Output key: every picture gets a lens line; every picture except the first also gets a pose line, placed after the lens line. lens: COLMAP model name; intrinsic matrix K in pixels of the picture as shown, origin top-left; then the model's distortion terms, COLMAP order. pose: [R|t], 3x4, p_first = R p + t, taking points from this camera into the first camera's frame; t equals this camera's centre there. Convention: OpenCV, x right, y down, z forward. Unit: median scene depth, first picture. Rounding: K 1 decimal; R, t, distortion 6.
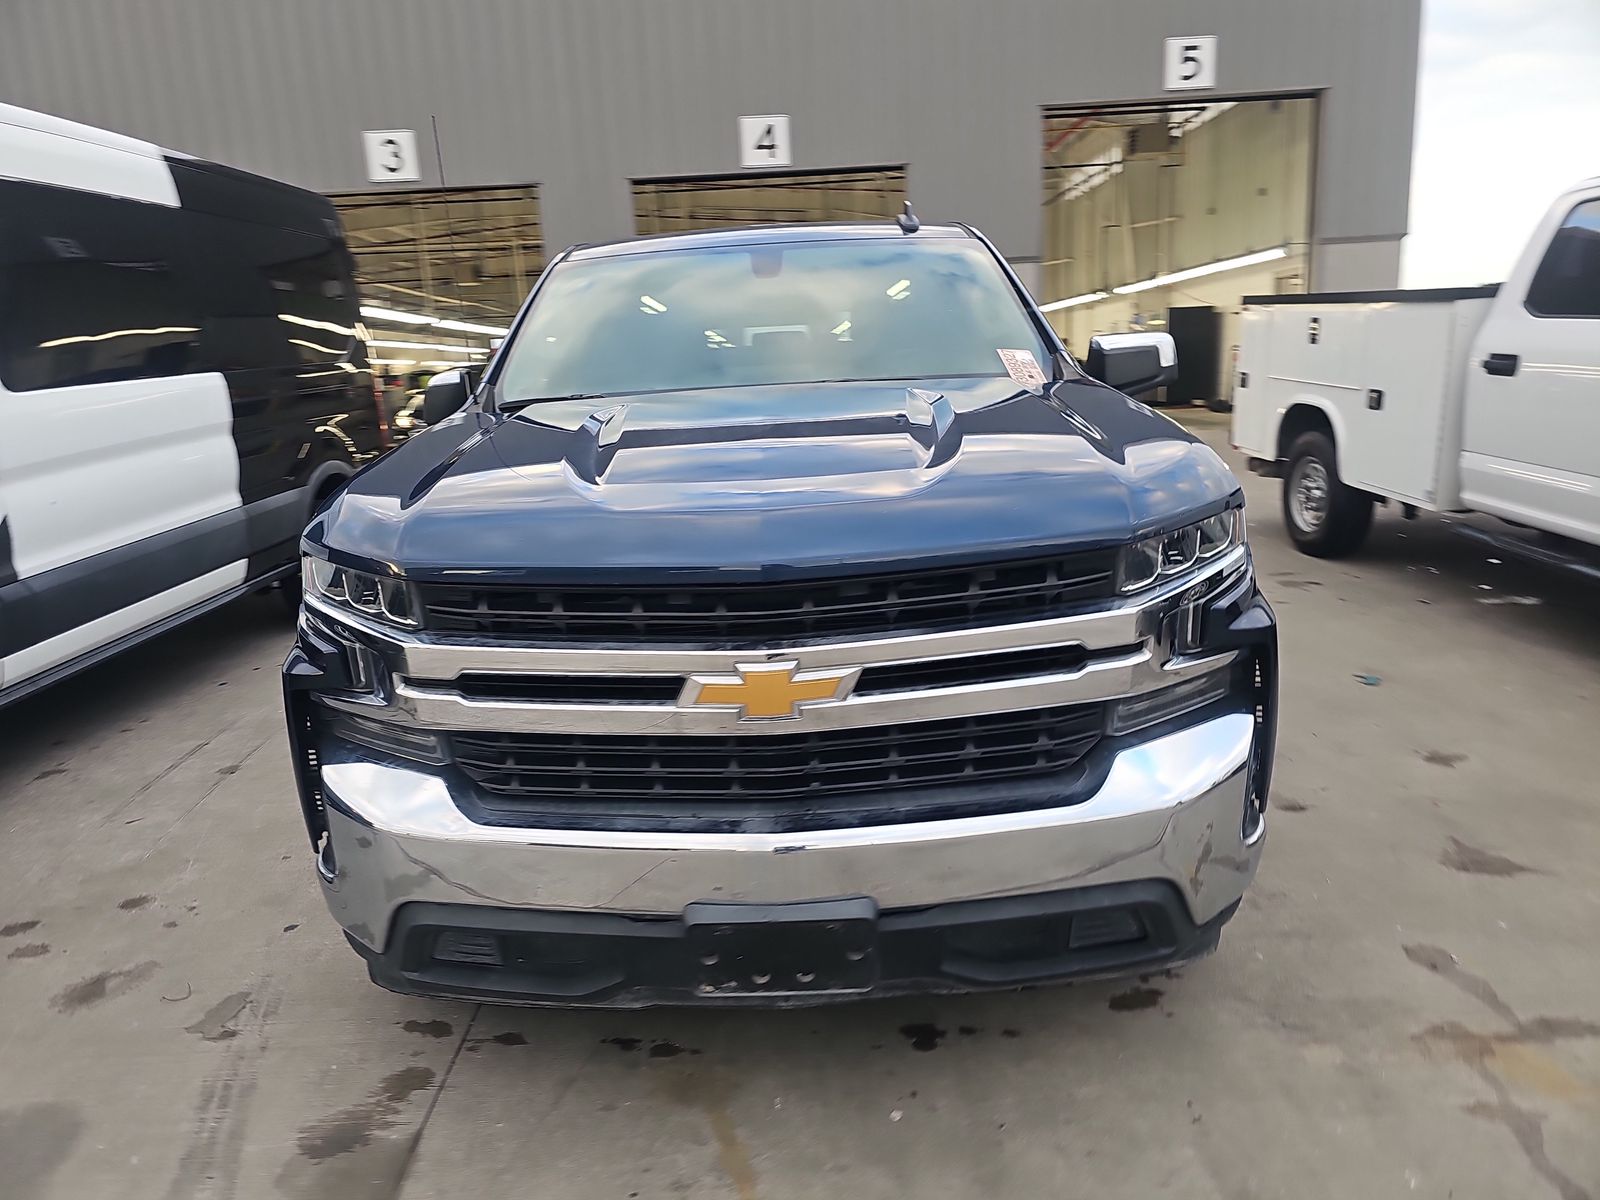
lens RADIAL K [[1053.7, 0, 799.8], [0, 1053.7, 617.9], [0, 0, 1]] dist [0.044980, -0.043273]
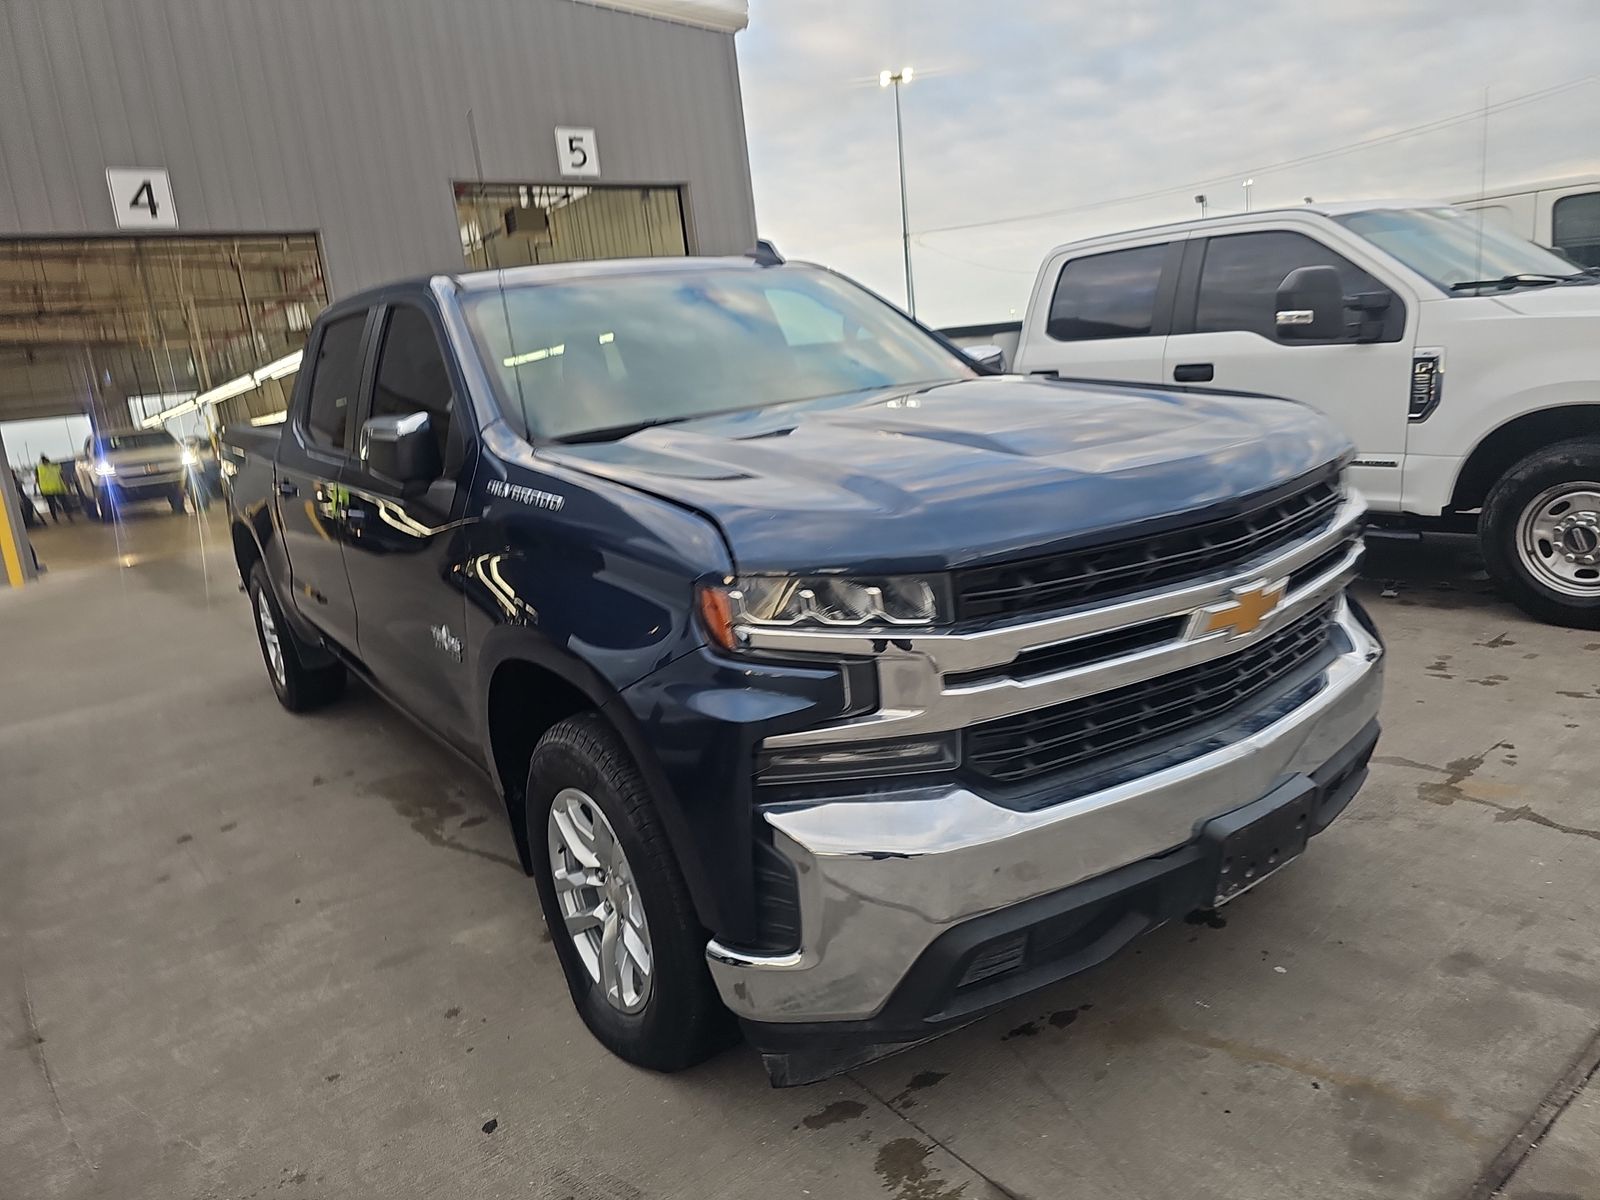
lens RADIAL K [[1055.2, 0, 786.4], [0, 1055.2, 593.9], [0, 0, 1]] dist [0.045638, -0.052211]
pose [[0.801267, -0.160782, 0.576298, -0.869536], [0.213643, 0.976603, -0.024580, -0.020034], [-0.558862, 0.142817, 0.816870, 0.263195]]
